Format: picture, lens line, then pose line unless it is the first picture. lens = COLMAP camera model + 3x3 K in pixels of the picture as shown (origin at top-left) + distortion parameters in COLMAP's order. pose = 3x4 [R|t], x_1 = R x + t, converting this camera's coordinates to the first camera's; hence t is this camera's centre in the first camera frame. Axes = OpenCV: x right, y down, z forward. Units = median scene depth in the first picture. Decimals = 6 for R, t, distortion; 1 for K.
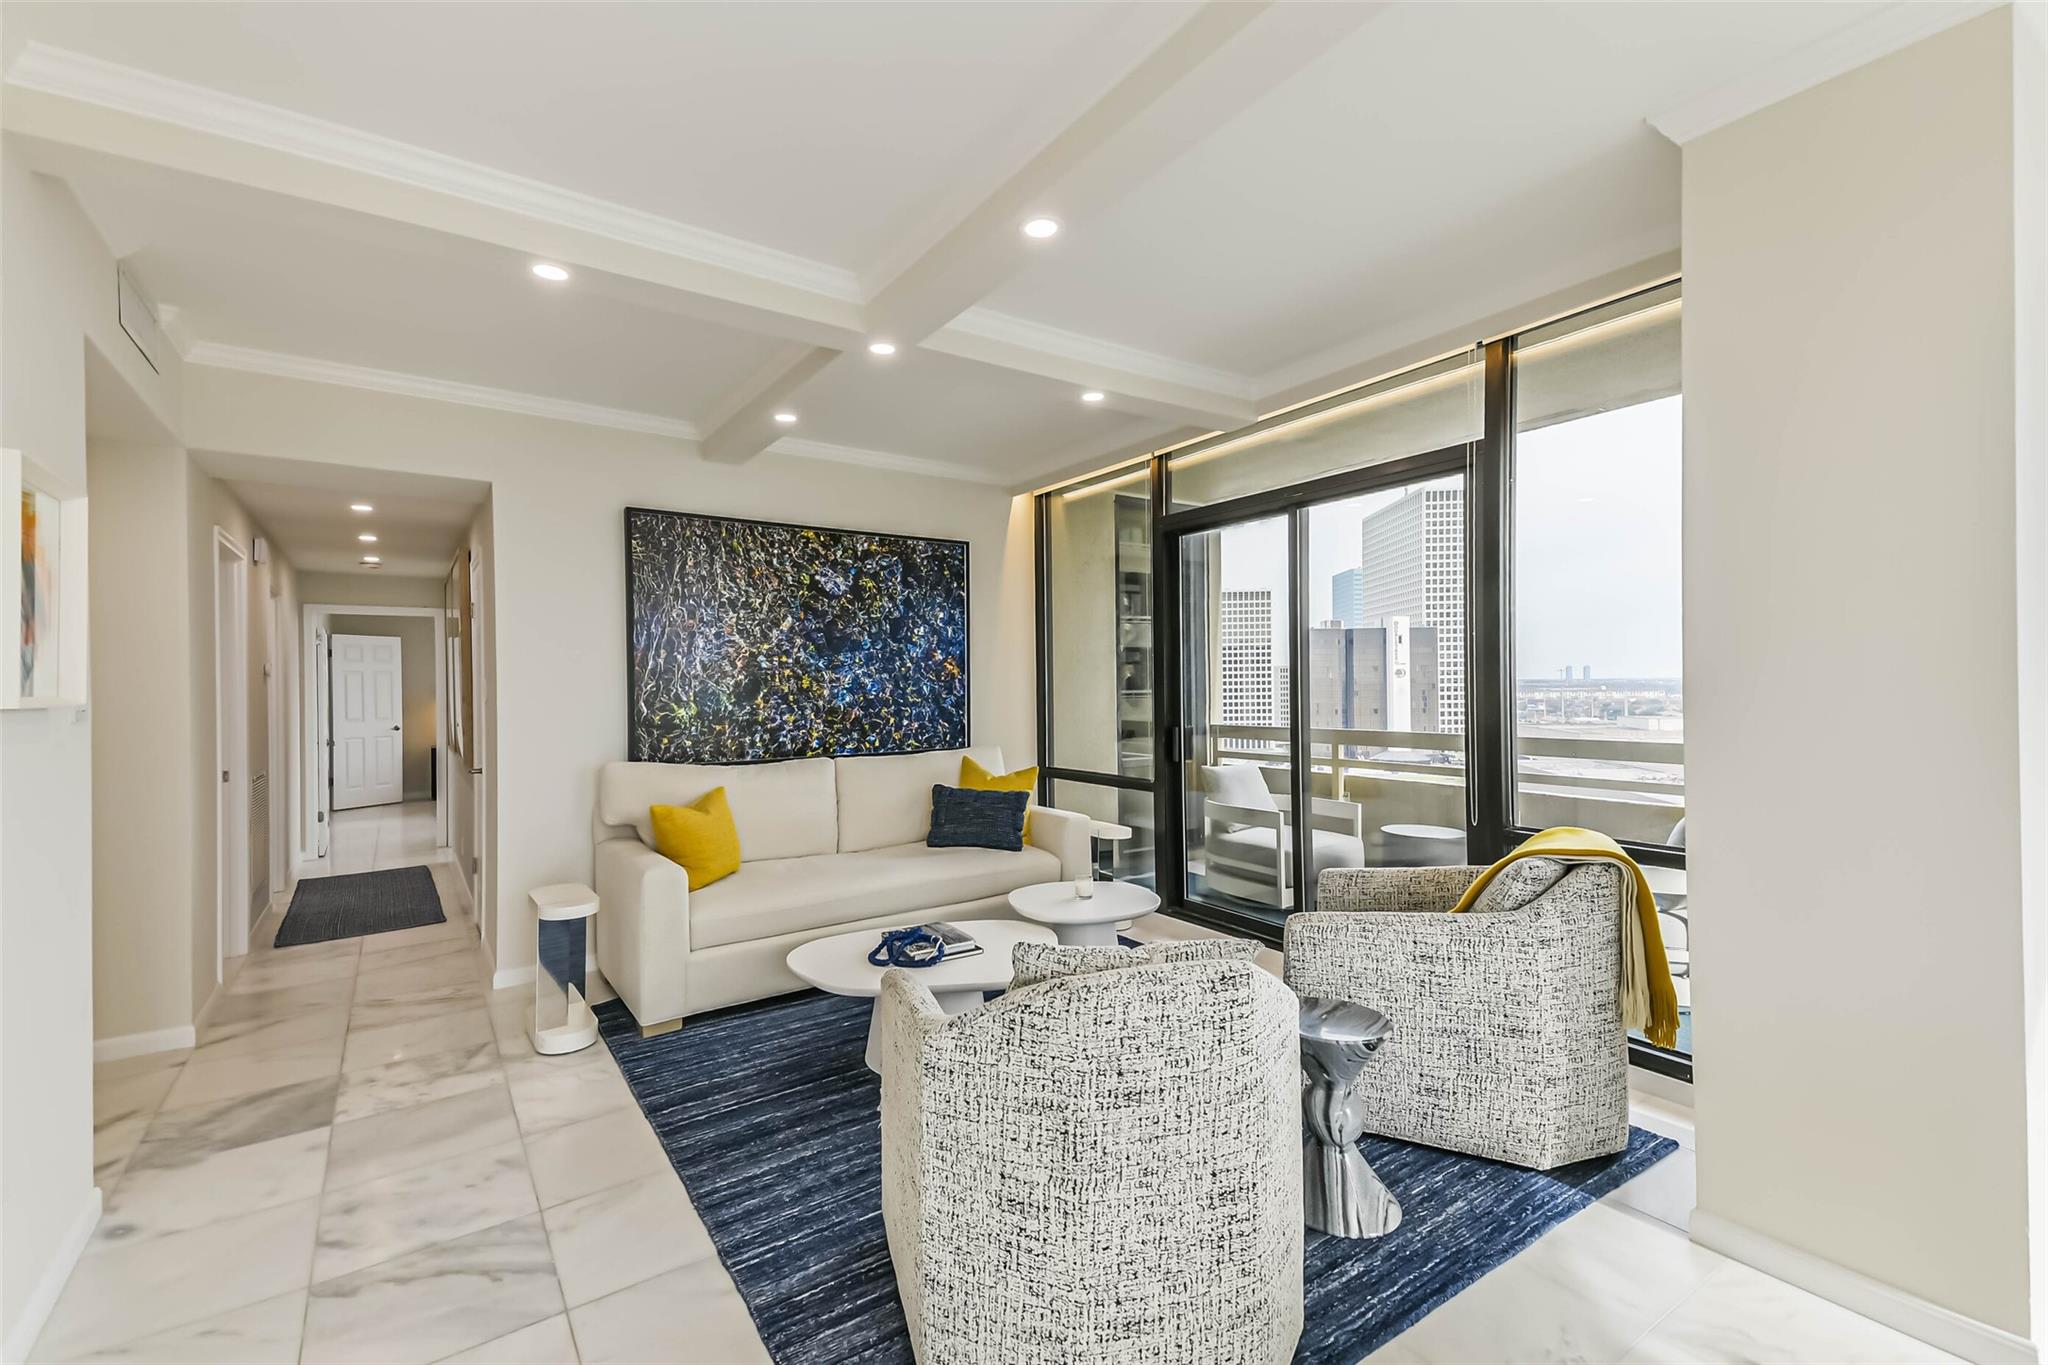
lens RADIAL K [[900.6, 0, 1008.0], [0, 900.6, 686.5], [0, 0, 1]] dist [0.110977, -0.041897]
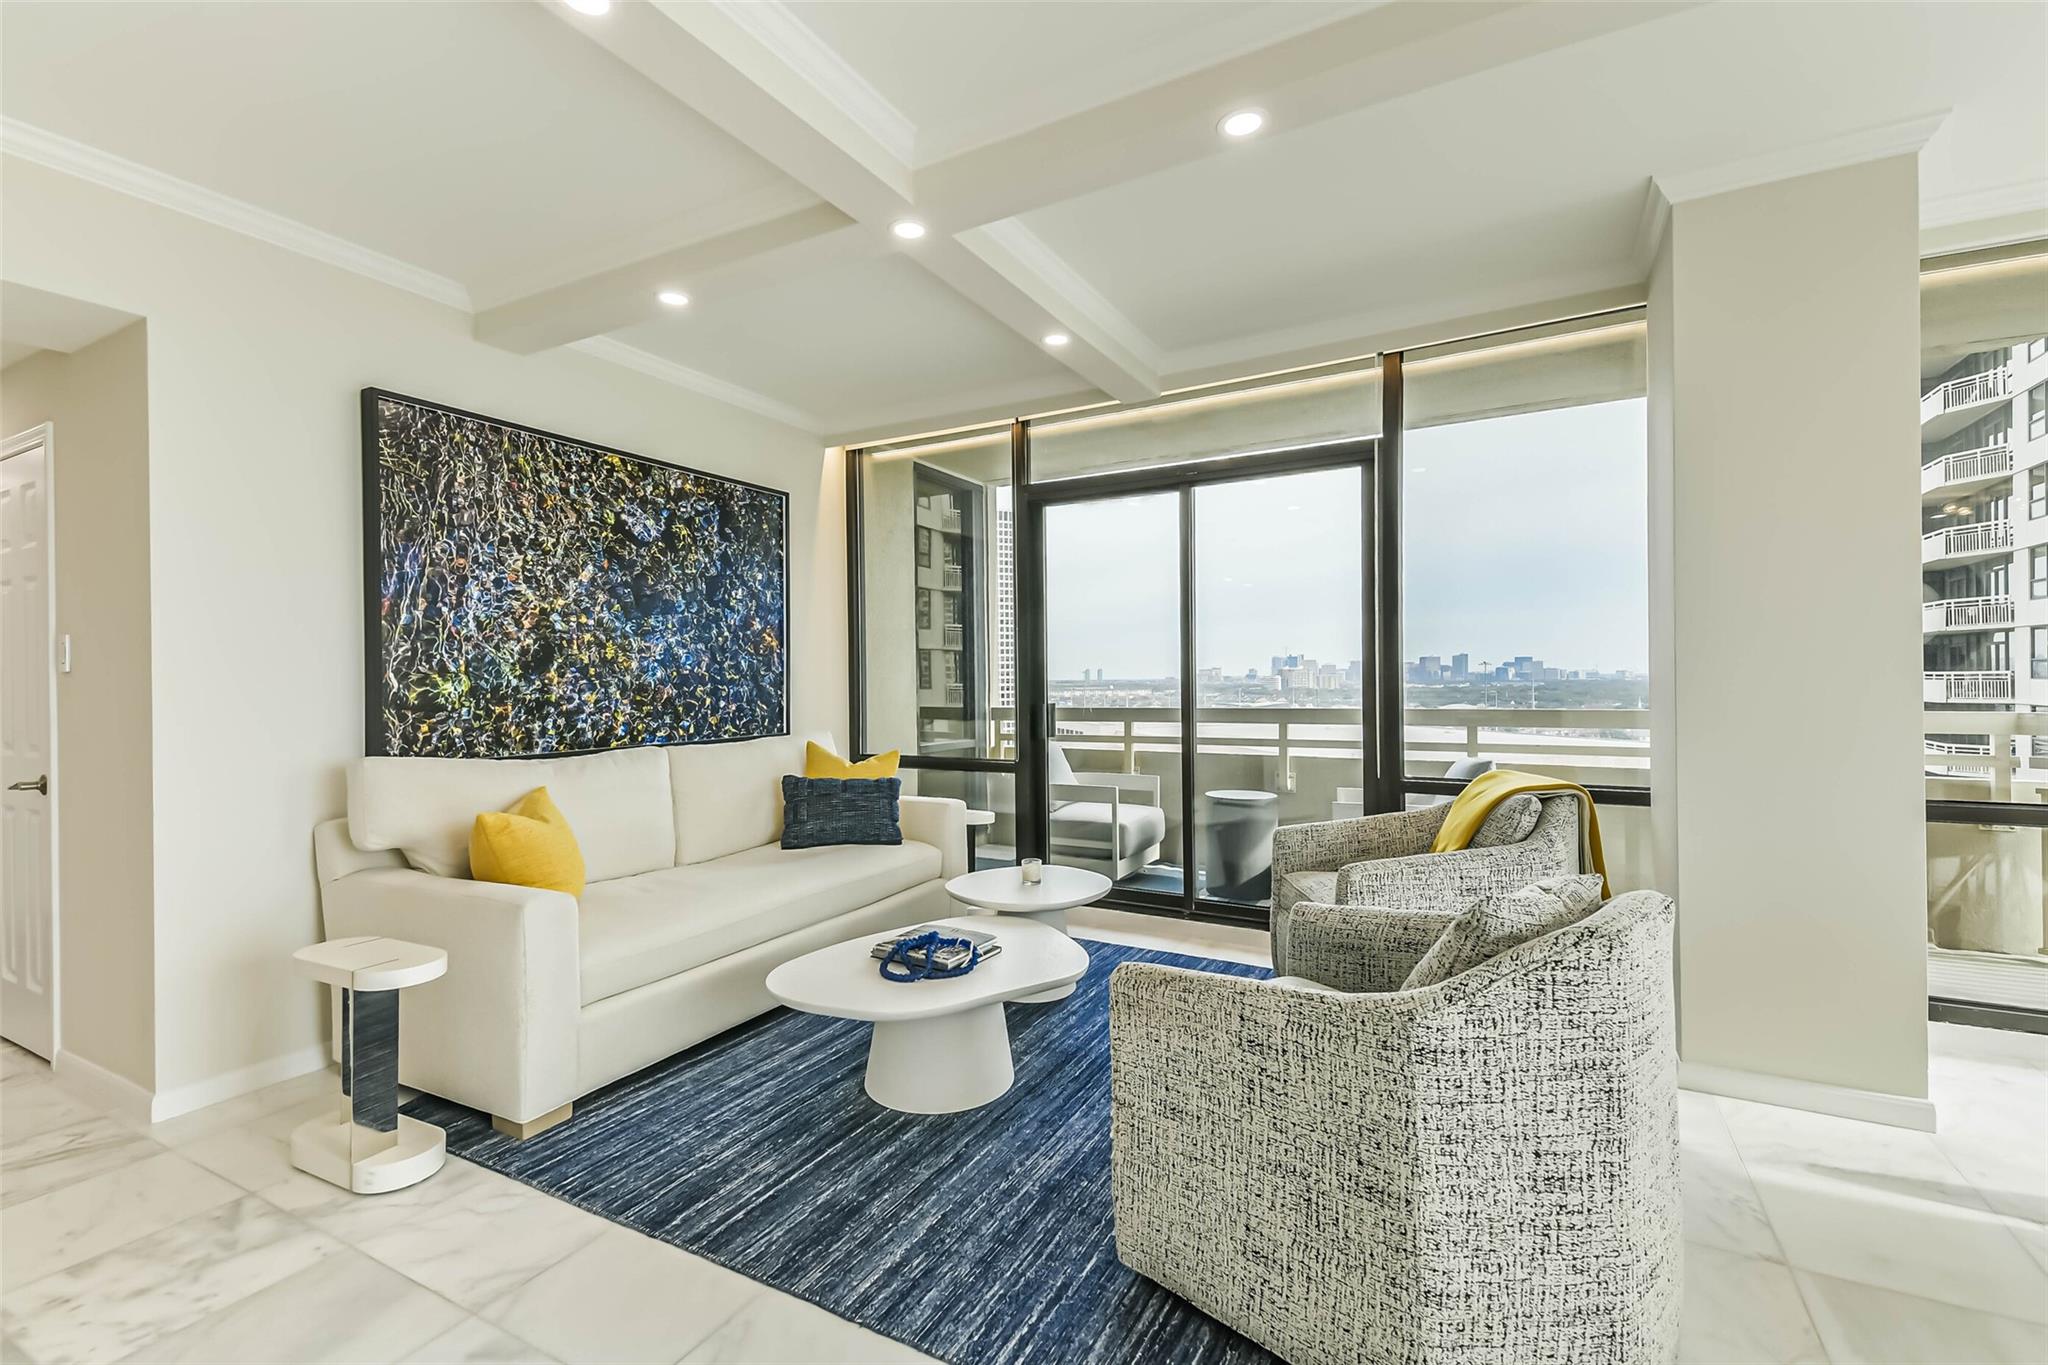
lens RADIAL K [[915.4, 0, 1024.0], [0, 915.4, 682.5], [0, 0, 1]] dist [0.073905, -0.036922]
pose [[0.887015, 0.001086, 0.461739, -0.276481], [0.001145, 0.999989, -0.004551, 0.026128], [-0.461739, 0.004566, 0.887004, 0.137189]]
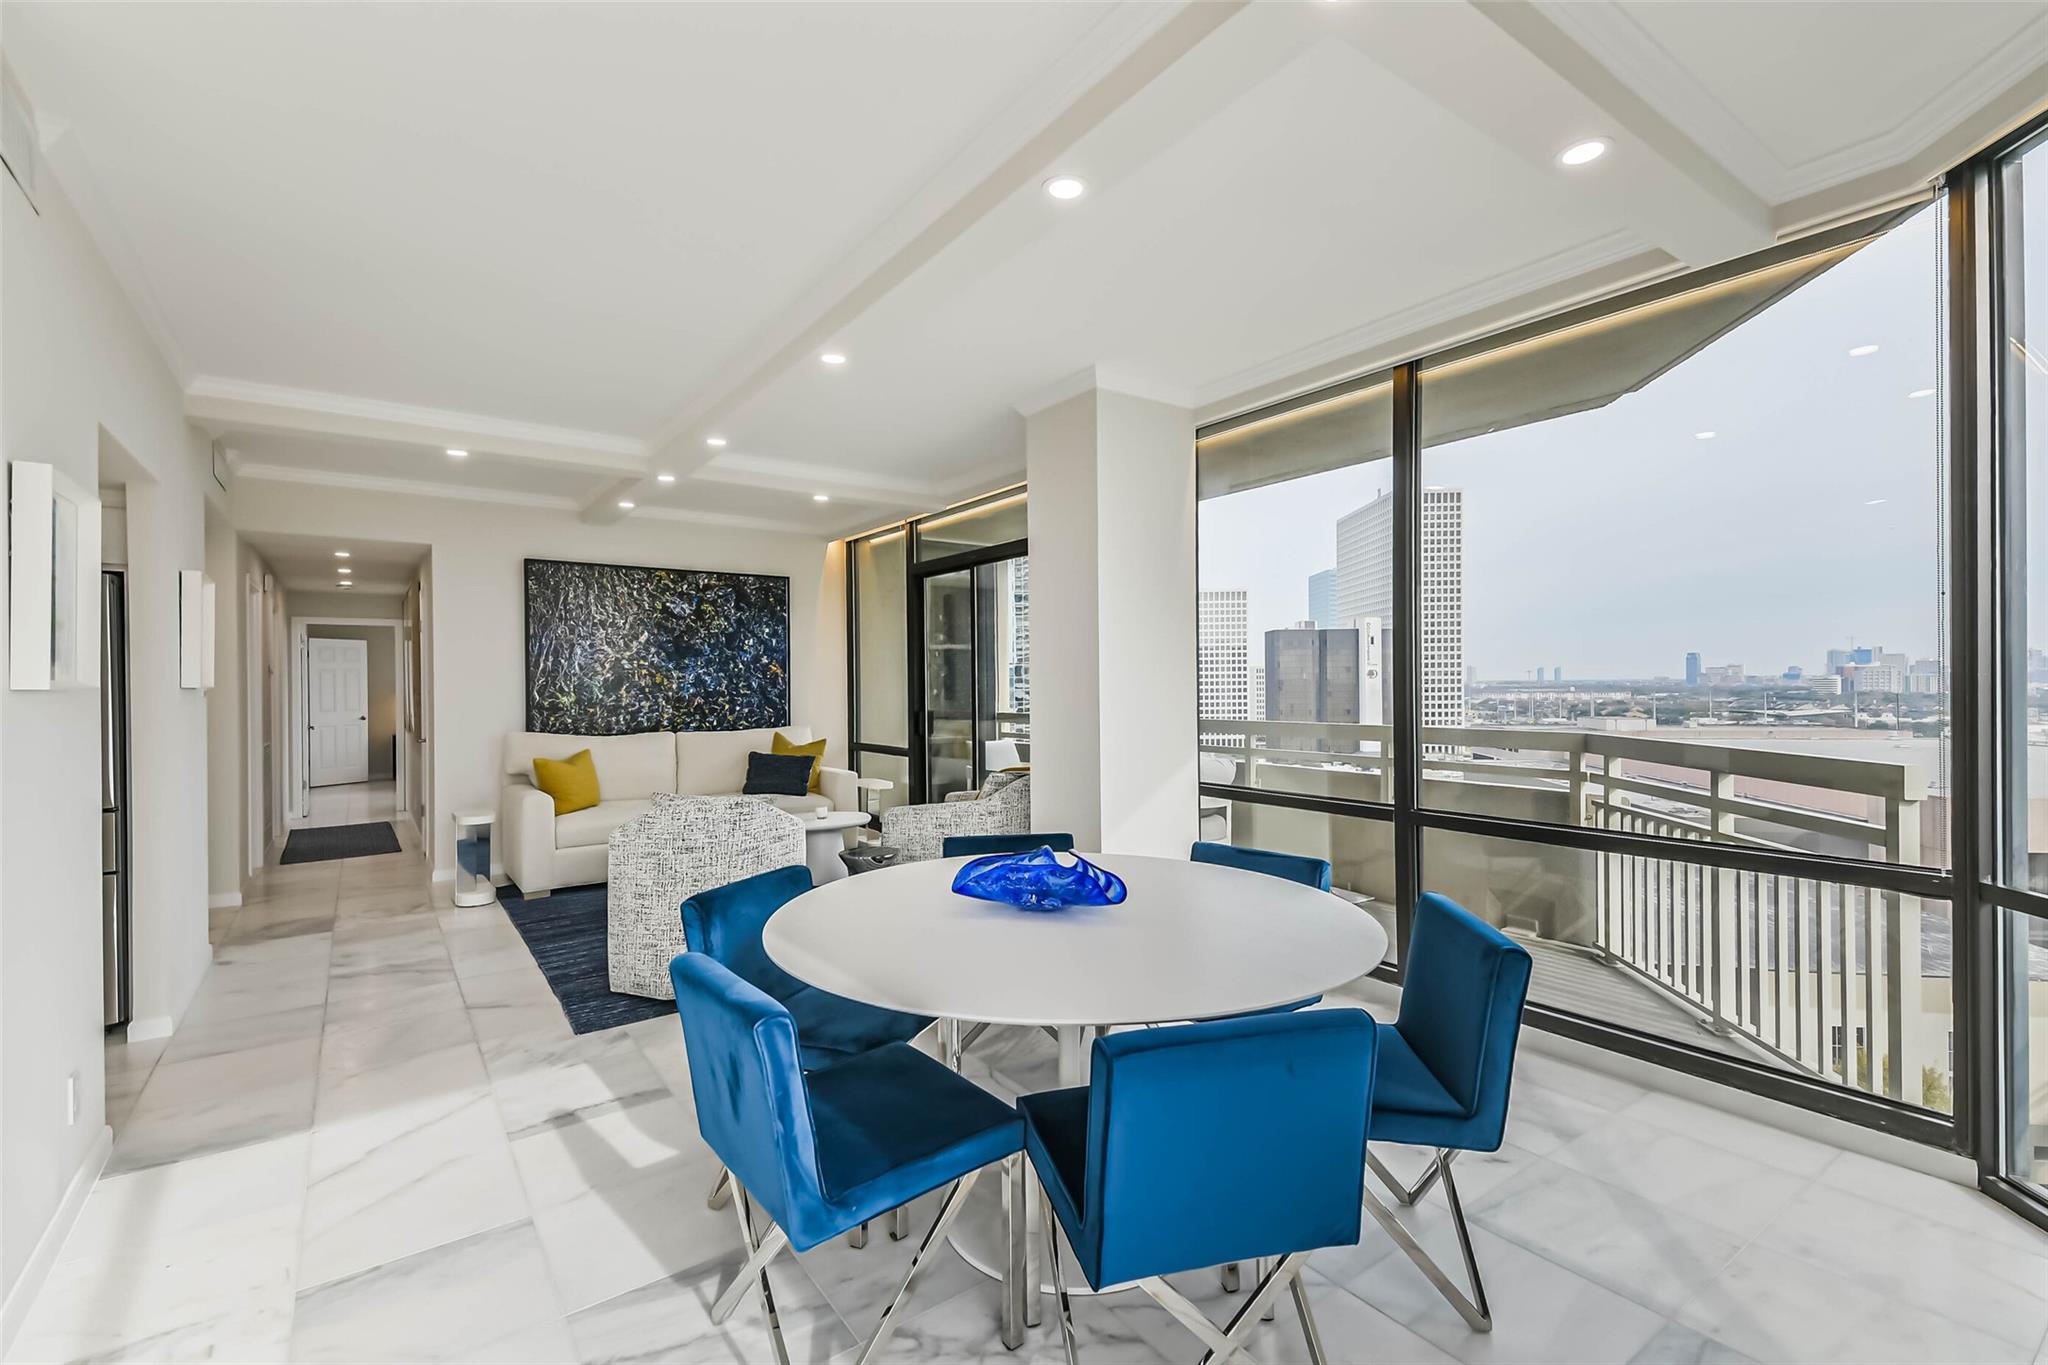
lens RADIAL K [[929.7, 0, 1019.4], [0, 929.7, 686.3], [0, 0, 1]] dist [0.080229, -0.039447]
pose [[0.999673, 0.002961, 0.025391, 0.300872], [-0.002962, 0.999996, 0.000008, 0.005177], [-0.025391, -0.000083, 0.999678, -0.474885]]
